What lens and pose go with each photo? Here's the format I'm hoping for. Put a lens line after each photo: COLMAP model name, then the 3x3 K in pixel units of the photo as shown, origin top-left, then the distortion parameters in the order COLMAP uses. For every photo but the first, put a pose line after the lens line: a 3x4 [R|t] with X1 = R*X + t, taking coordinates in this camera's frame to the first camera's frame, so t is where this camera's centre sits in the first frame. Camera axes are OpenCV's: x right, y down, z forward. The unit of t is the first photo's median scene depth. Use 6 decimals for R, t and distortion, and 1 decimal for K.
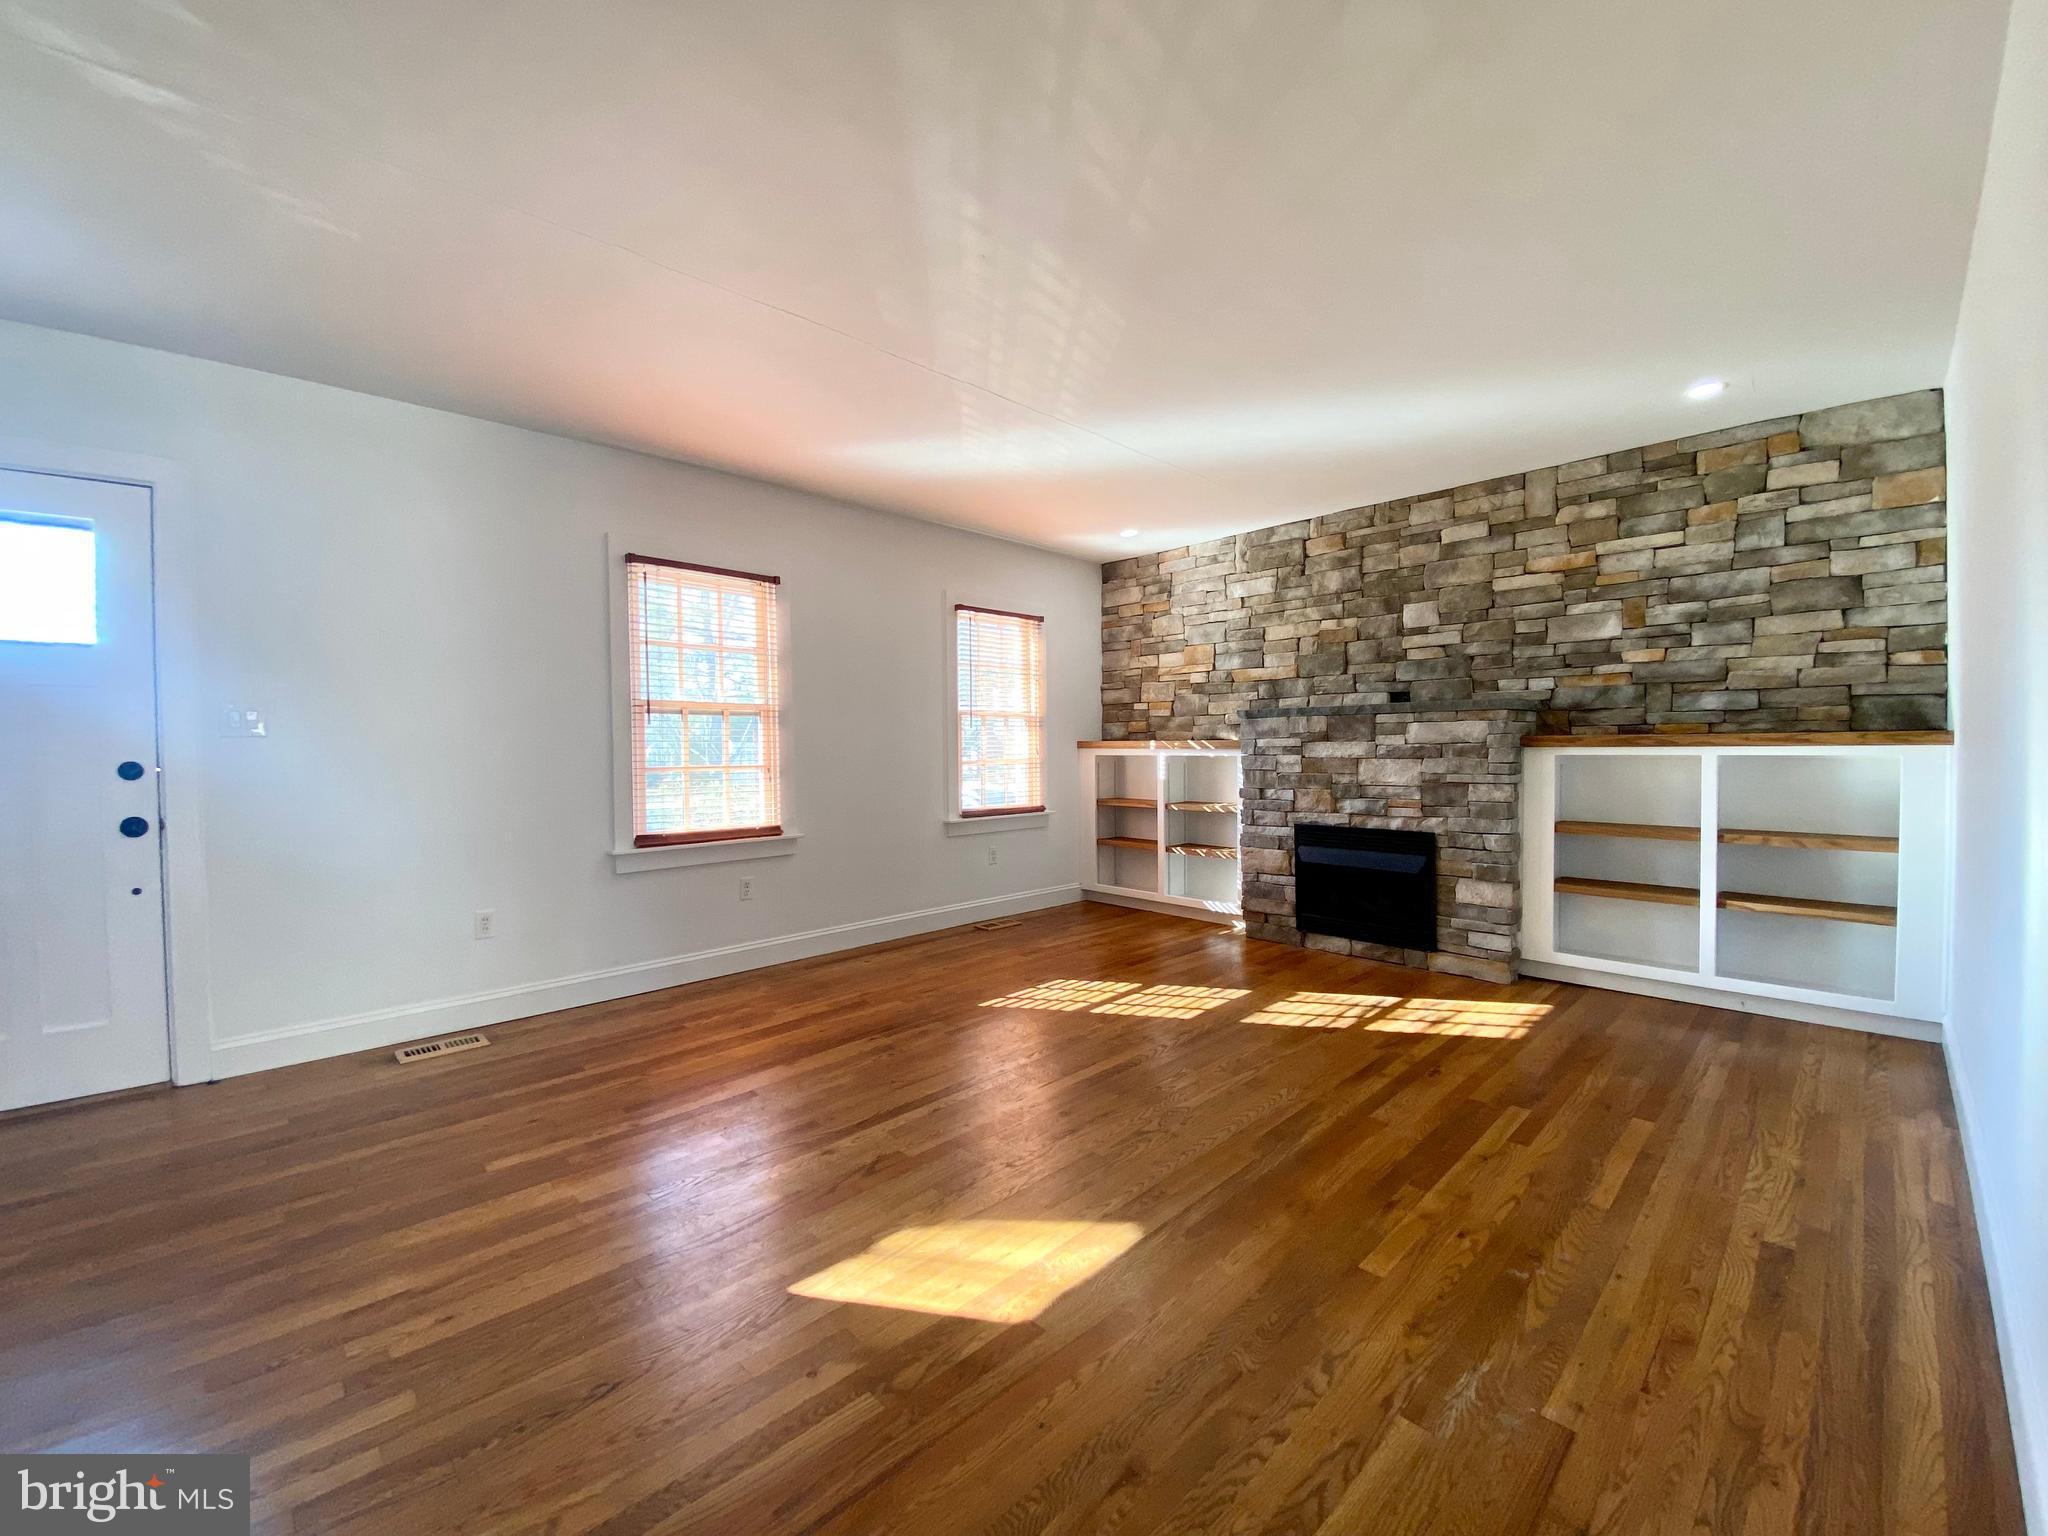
lens RADIAL K [[841.0, 0, 1017.4], [0, 841.0, 758.2], [0, 0, 1]] dist [0.001368, -0.004132]
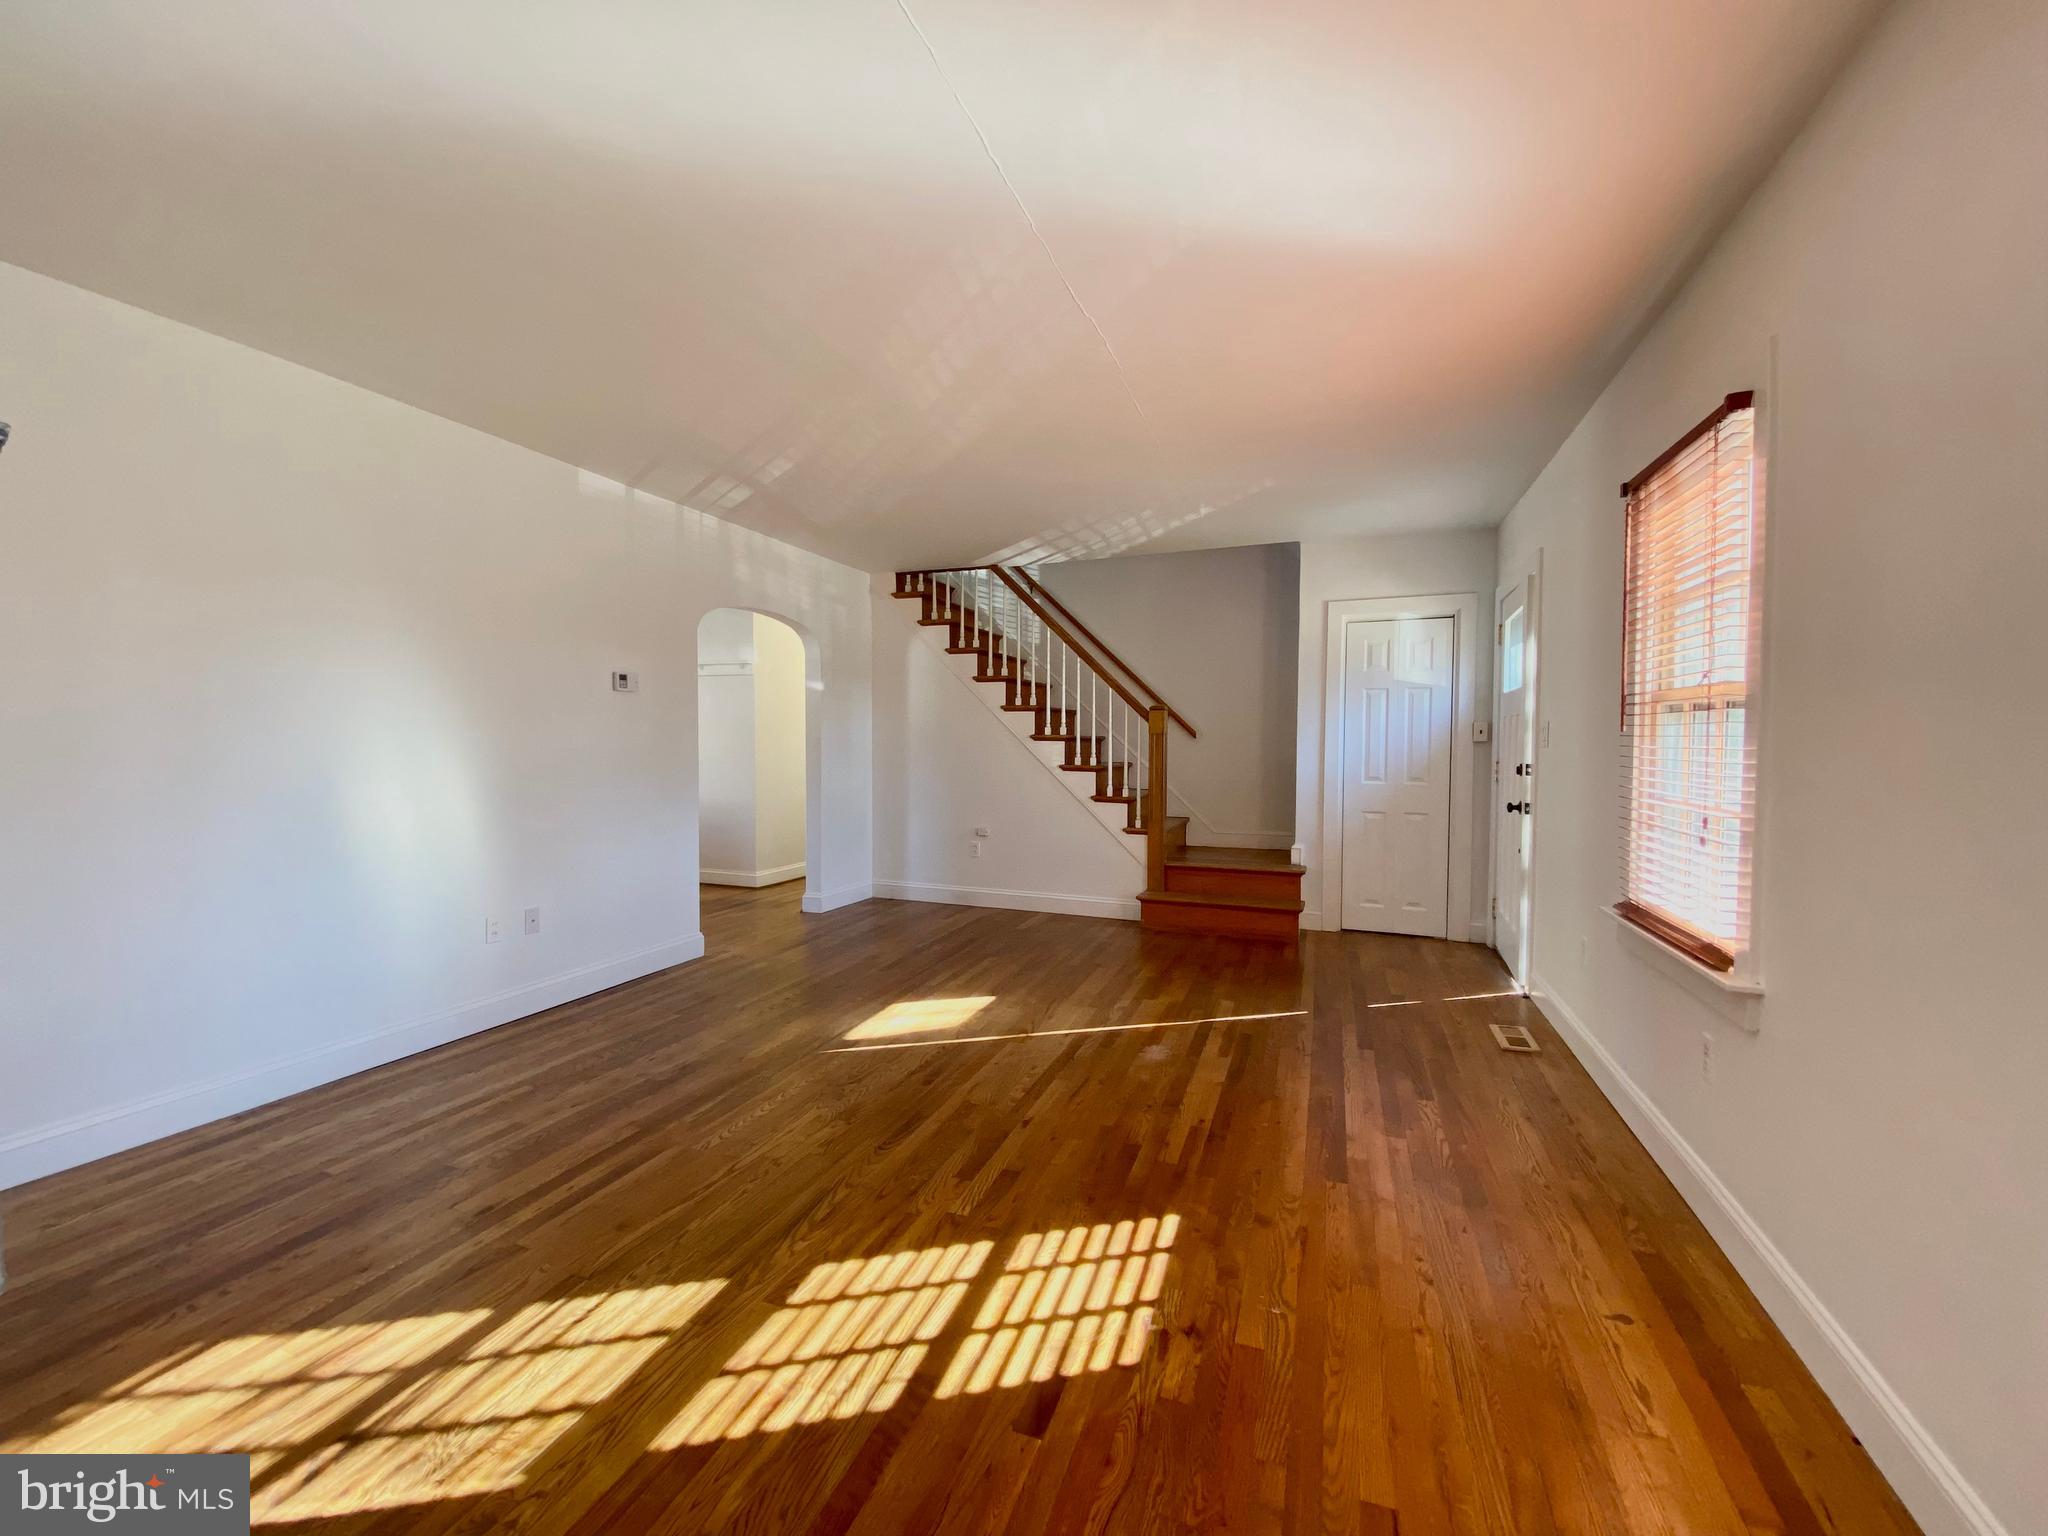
lens RADIAL K [[841.0, 0, 1024.0], [0, 841.0, 768.1], [0, 0, 1]] dist [0.001368, -0.004132]
pose [[-0.905263, 0.019434, -0.424407, 0.303893], [-0.006610, 0.998188, 0.059809, -0.057207], [0.424800, 0.056949, -0.903494, 1.509018]]
